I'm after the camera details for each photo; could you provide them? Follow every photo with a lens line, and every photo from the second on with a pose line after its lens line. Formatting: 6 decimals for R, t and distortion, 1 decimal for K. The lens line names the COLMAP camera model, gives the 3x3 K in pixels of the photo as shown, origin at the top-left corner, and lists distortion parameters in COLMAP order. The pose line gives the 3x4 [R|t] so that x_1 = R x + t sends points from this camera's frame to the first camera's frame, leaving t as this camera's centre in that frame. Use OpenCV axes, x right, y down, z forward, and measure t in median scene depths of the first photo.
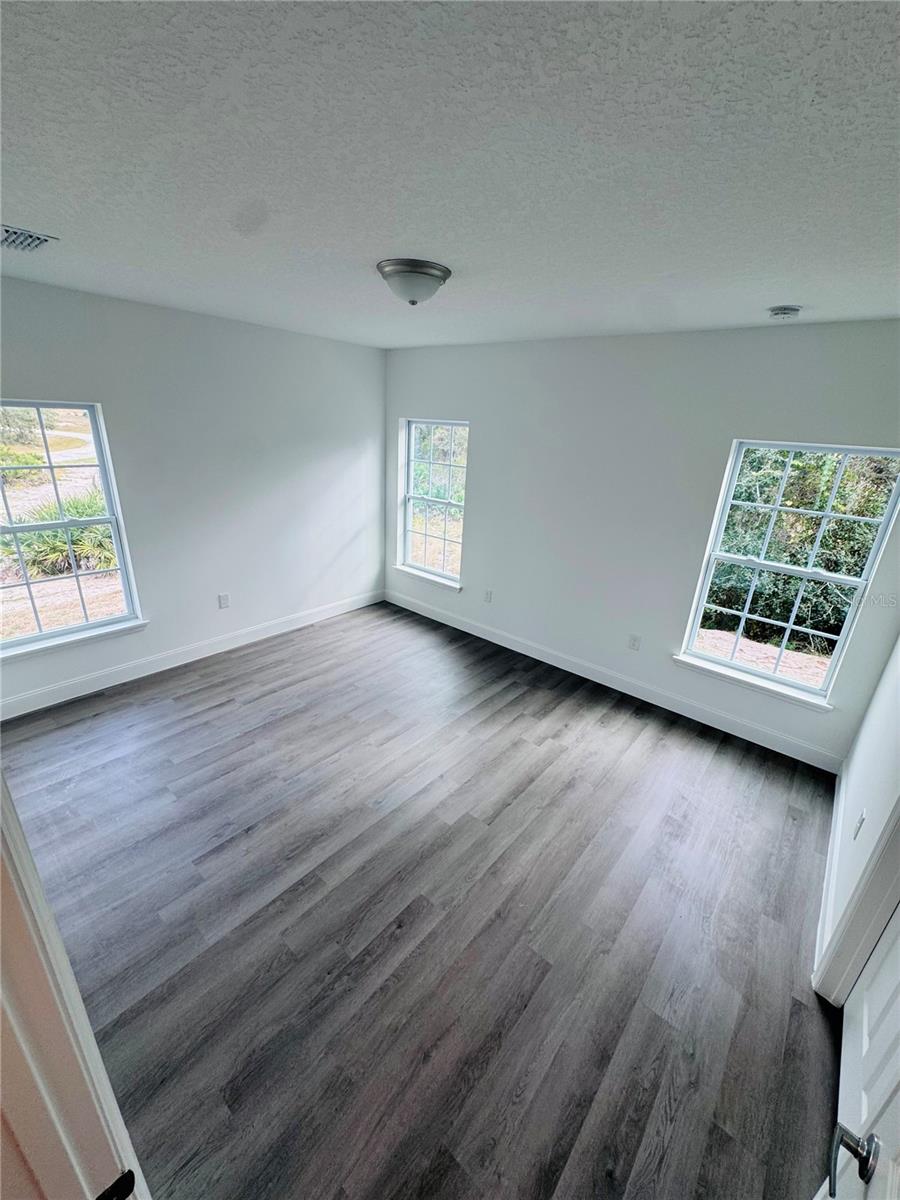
lens RADIAL K [[481.5, 0, 450.3], [0, 481.5, 602.5], [0, 0, 1]] dist [-0.005234, 0.001127]
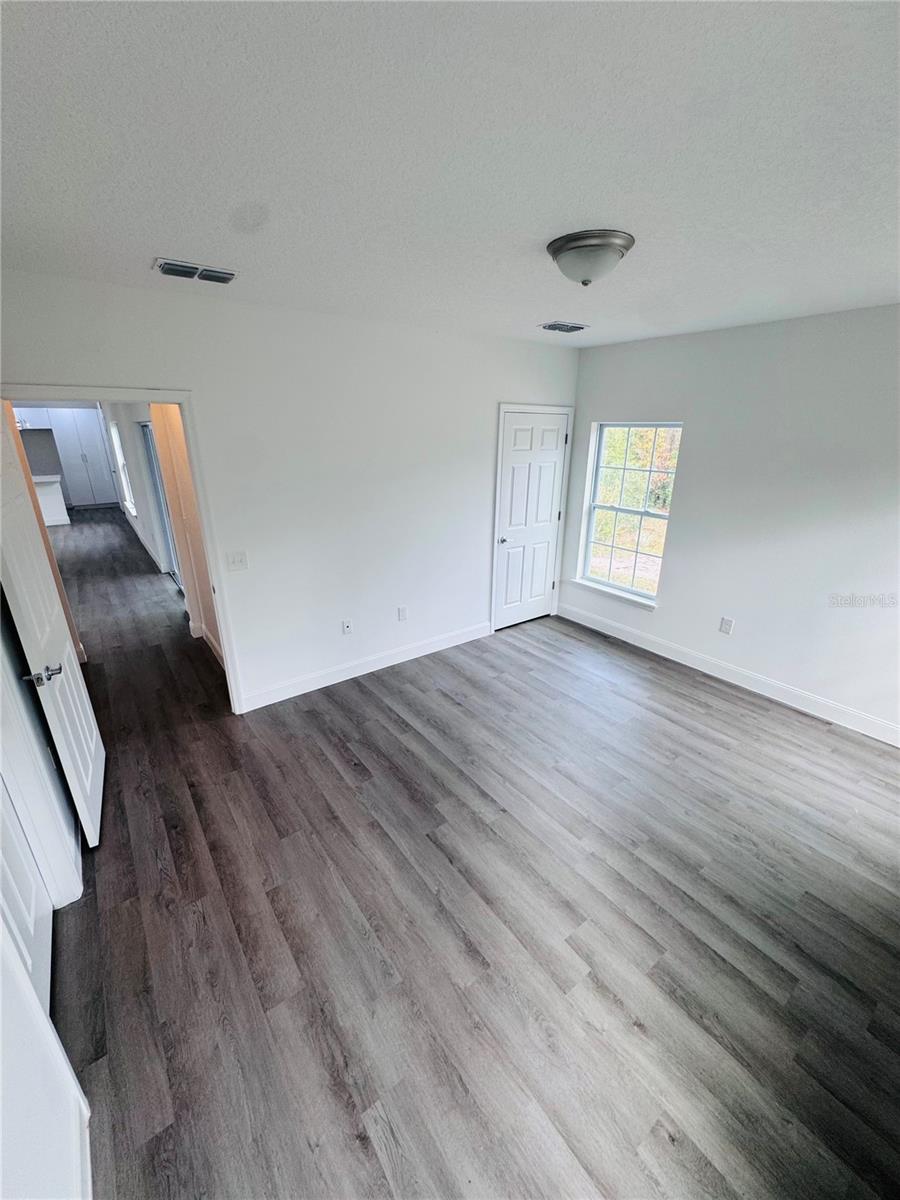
lens RADIAL K [[481.5, 0, 450.3], [0, 481.5, 602.5], [0, 0, 1]] dist [-0.005234, 0.001127]
pose [[-0.225048, 0.285350, -0.931627, 0.730451], [-0.360155, 0.864074, 0.351660, -0.254672], [0.905341, 0.414671, -0.091687, 0.829513]]
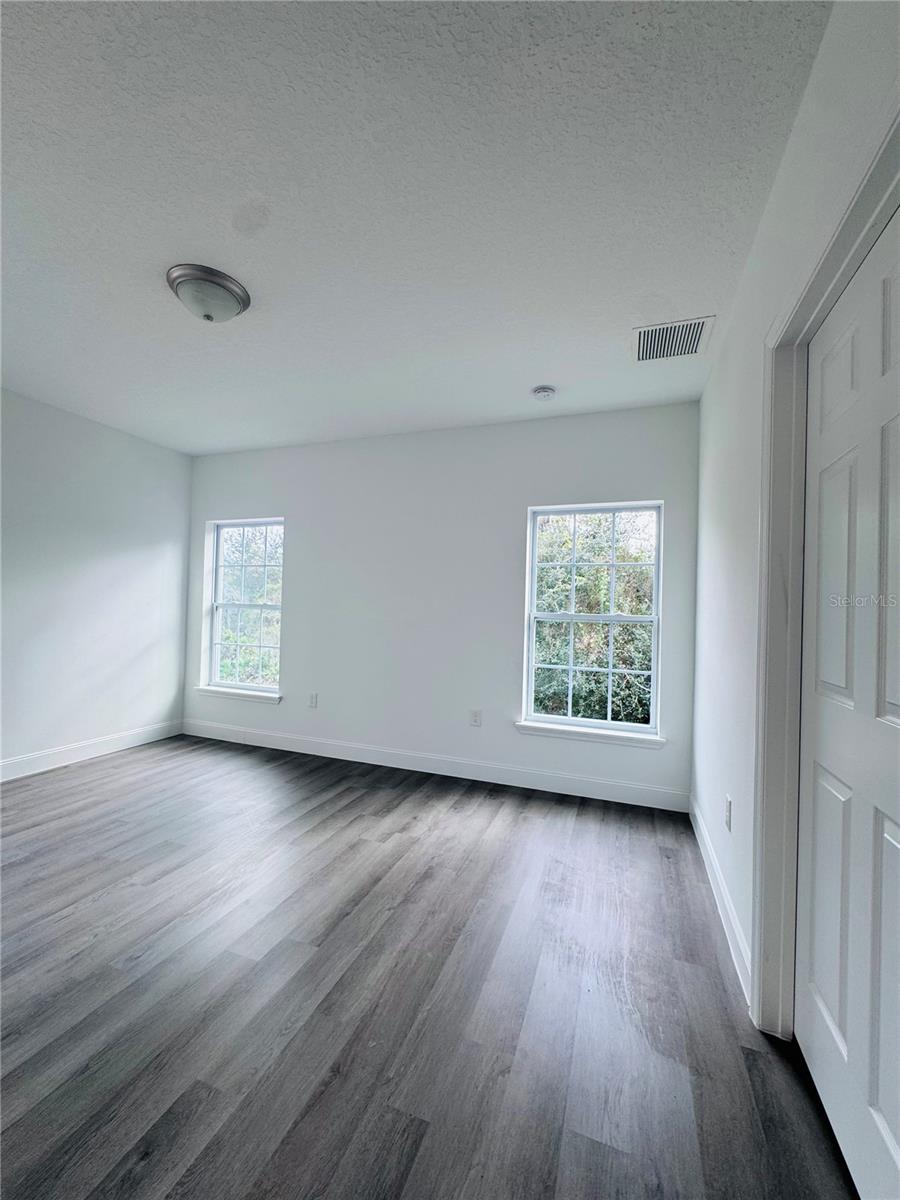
lens RADIAL K [[481.5, 0, 450.3], [0, 481.5, 602.5], [0, 0, 1]] dist [-0.005234, 0.001127]
pose [[0.940009, -0.021222, 0.340490, 0.030182], [0.140021, 0.934123, -0.328341, 0.227314], [-0.311092, 0.356319, 0.881056, 0.149458]]
